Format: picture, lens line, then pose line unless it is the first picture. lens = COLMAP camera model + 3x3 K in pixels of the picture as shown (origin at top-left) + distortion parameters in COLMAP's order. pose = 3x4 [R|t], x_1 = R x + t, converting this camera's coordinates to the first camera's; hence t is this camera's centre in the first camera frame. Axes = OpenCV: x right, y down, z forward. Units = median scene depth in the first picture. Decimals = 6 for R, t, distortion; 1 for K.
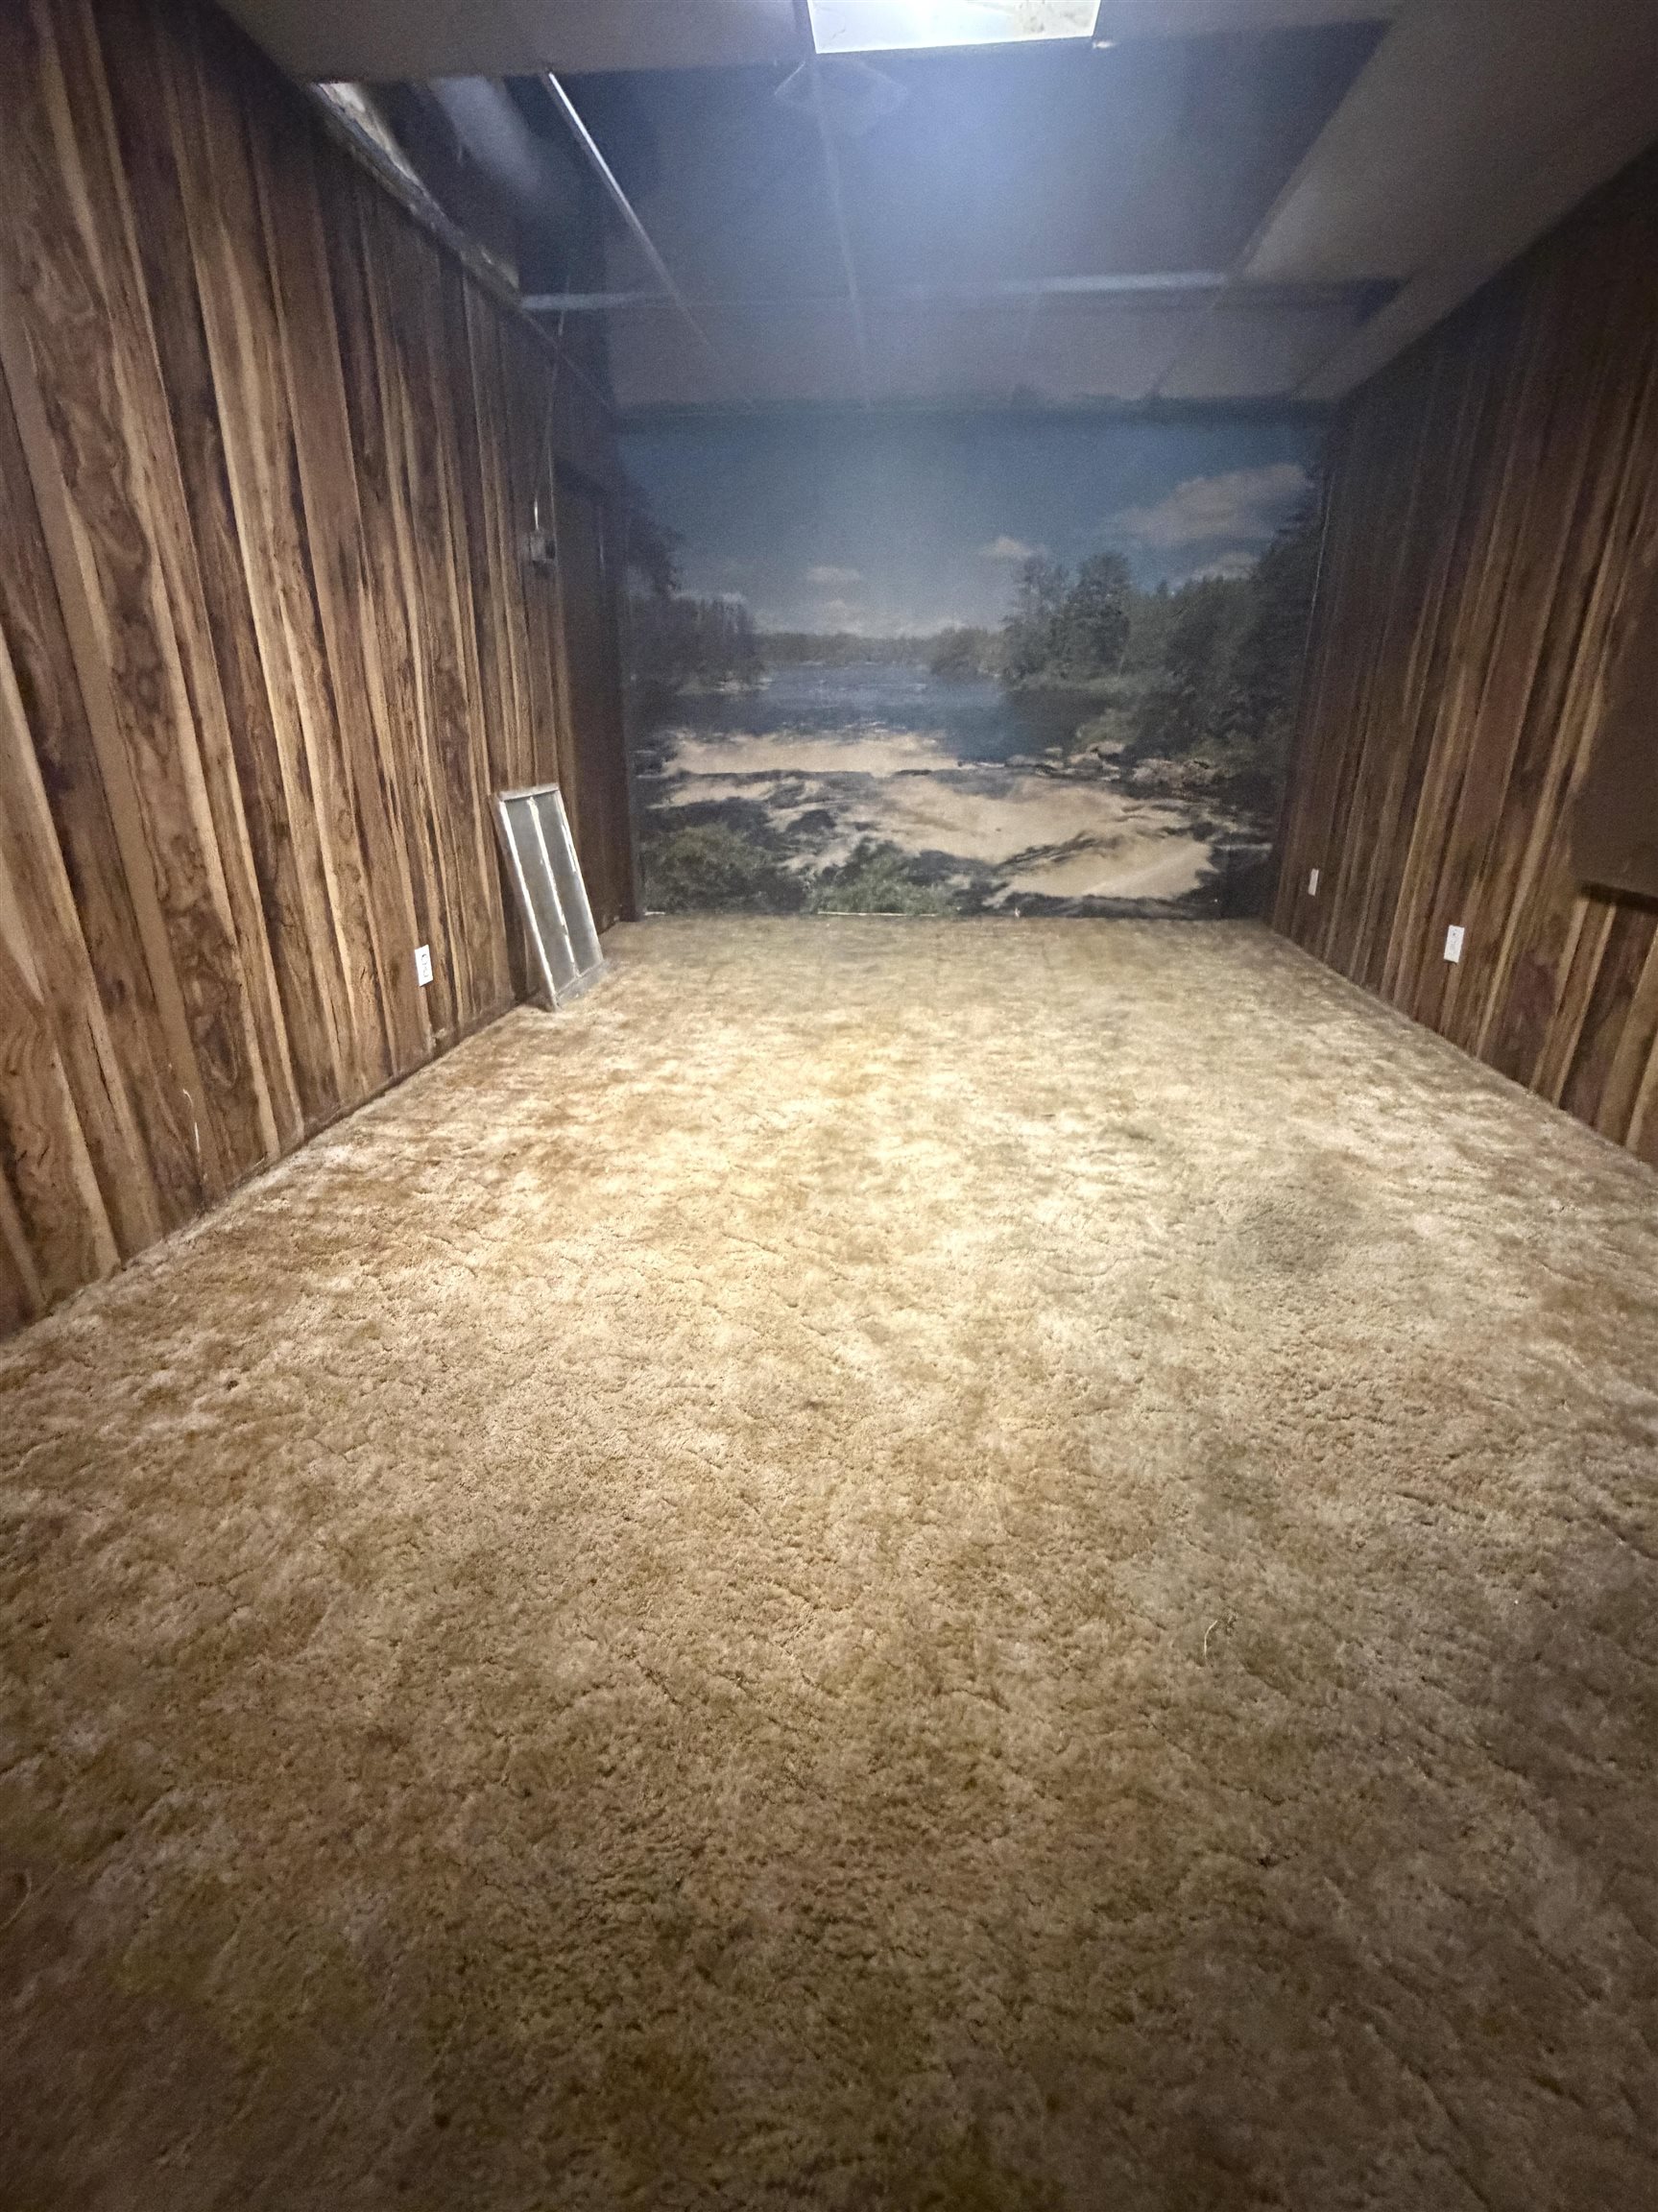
lens RADIAL K [[928.1, 0, 841.2], [0, 928.1, 1091.5], [0, 0, 1]] dist [0.001266, -0.000723]
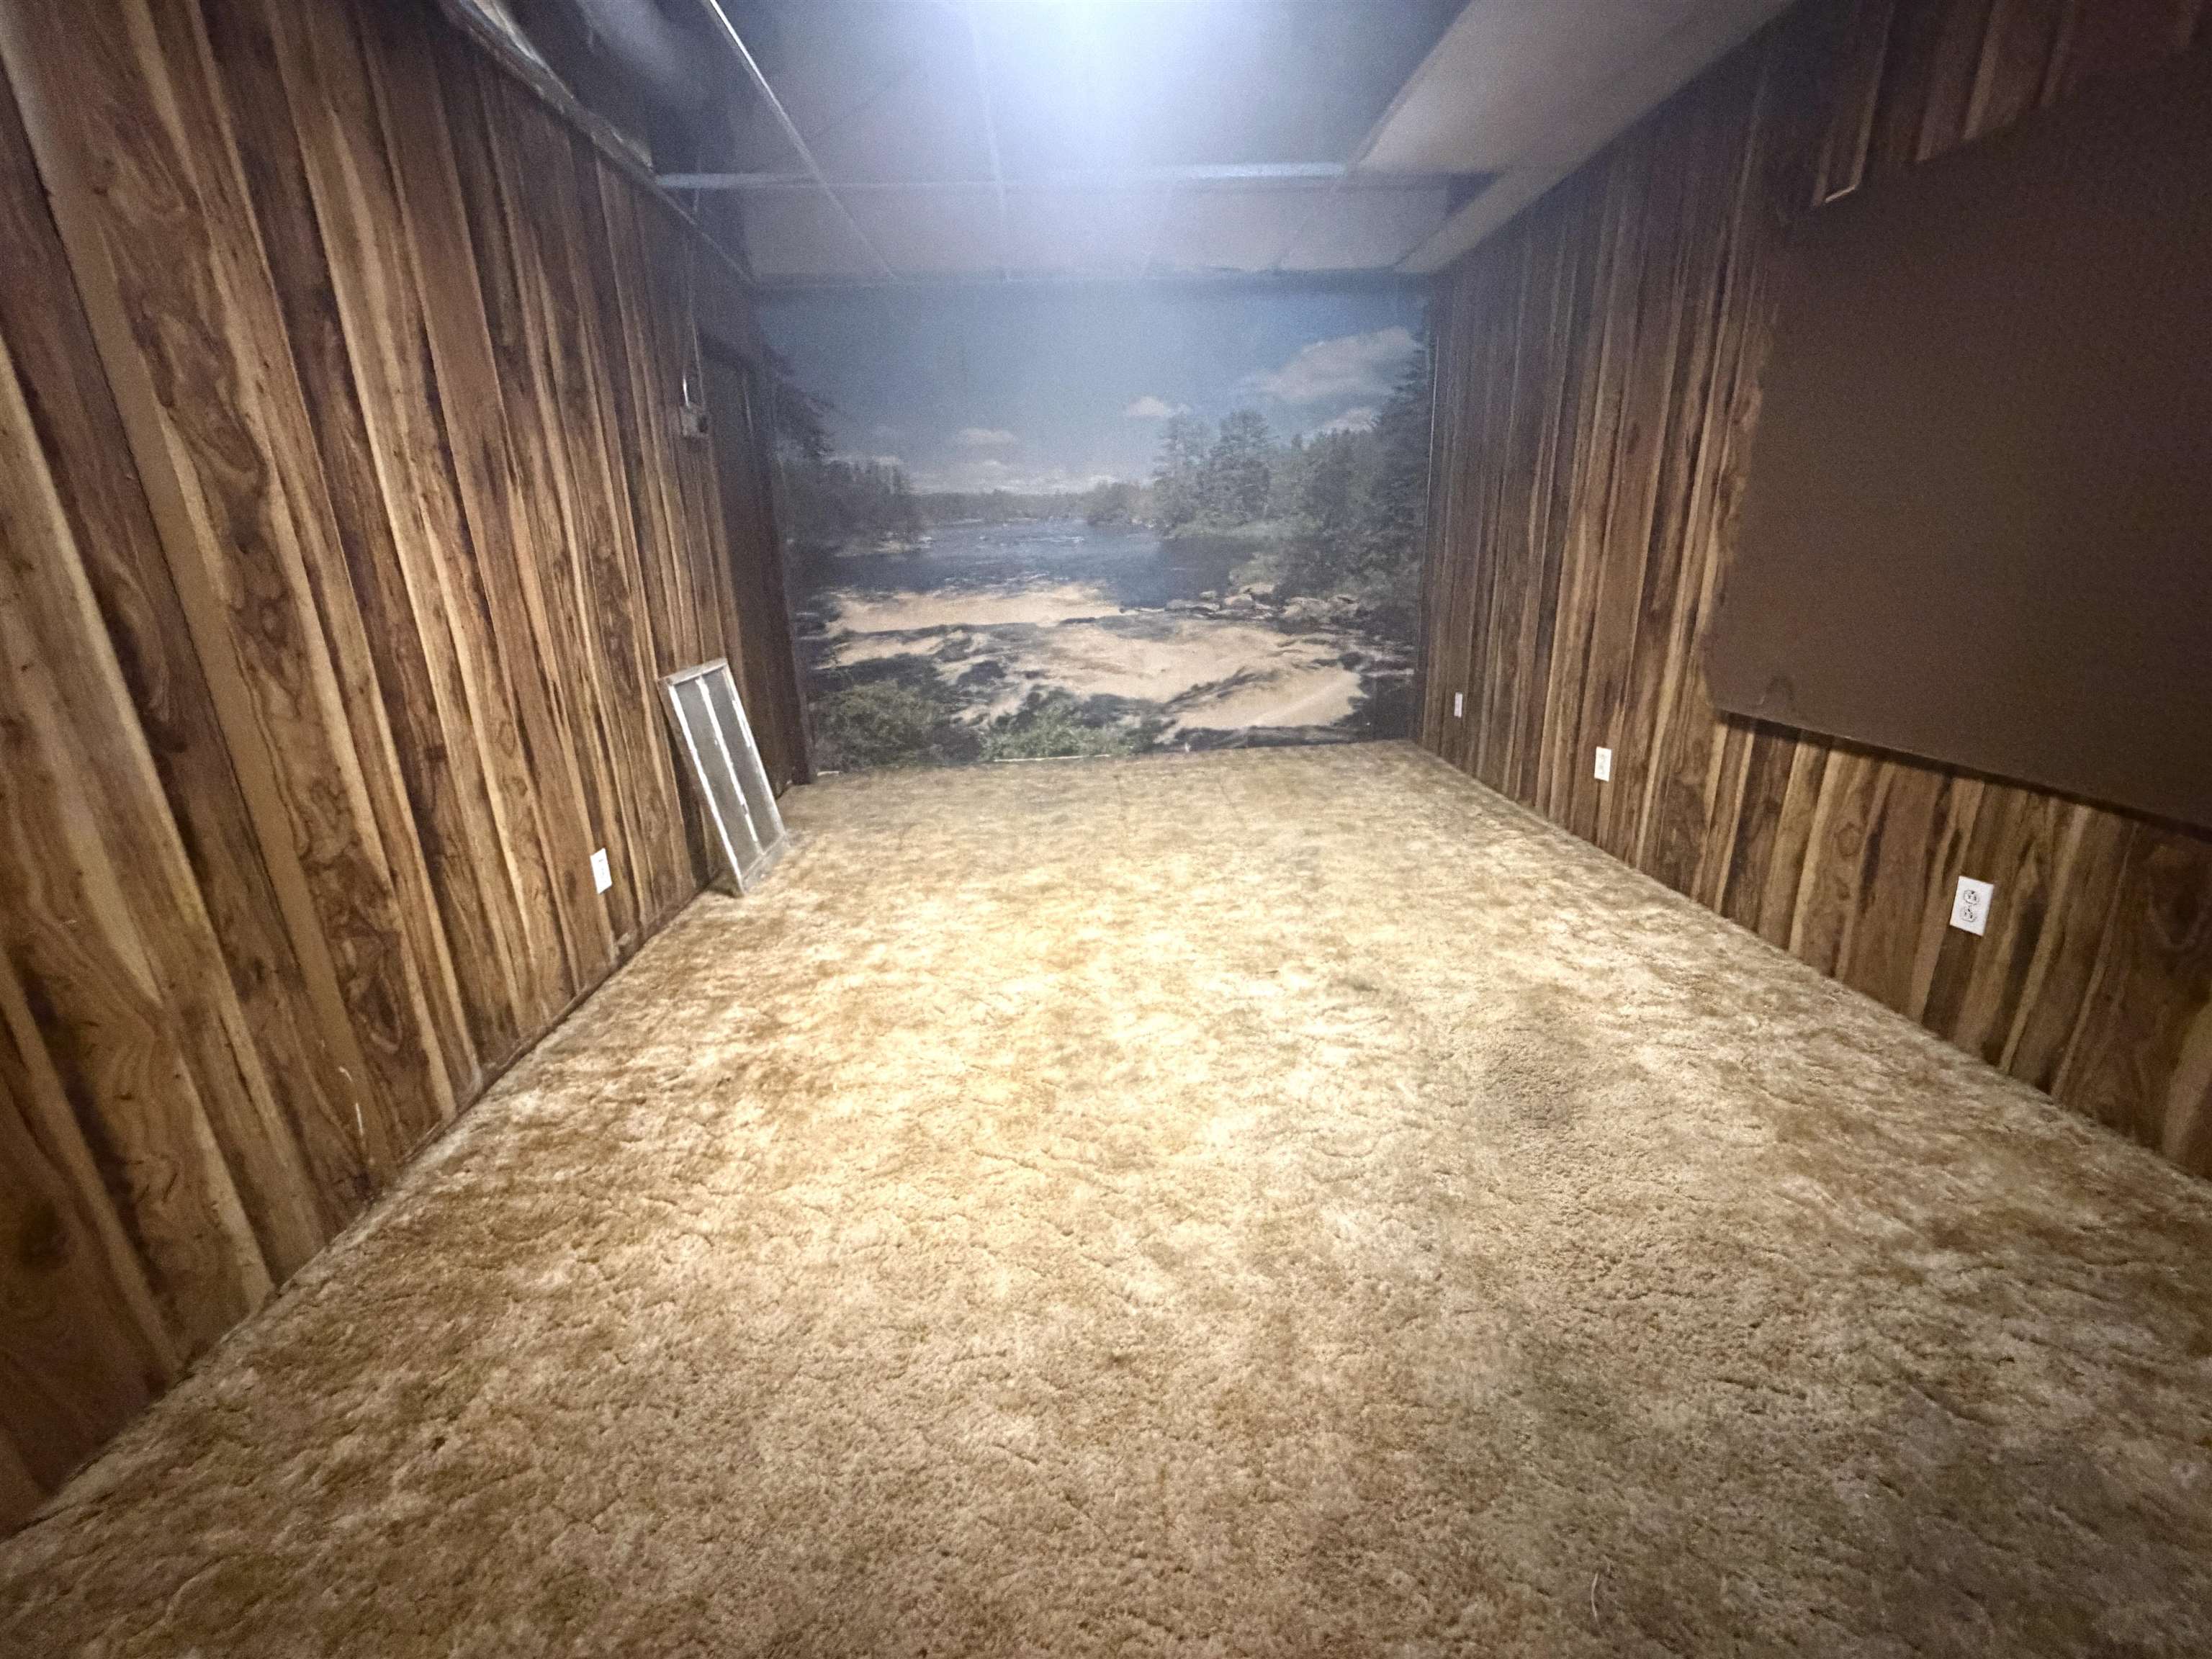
lens RADIAL K [[880.7, 0, 1093.6], [0, 880.7, 840.2], [0, 0, 1]] dist [-0.000729, 0.000308]
pose [[0.987922, -0.084136, 0.130119, -0.093735], [0.089689, 0.995267, -0.037410, -0.113180], [-0.126355, 0.048629, 0.990792, 0.077022]]
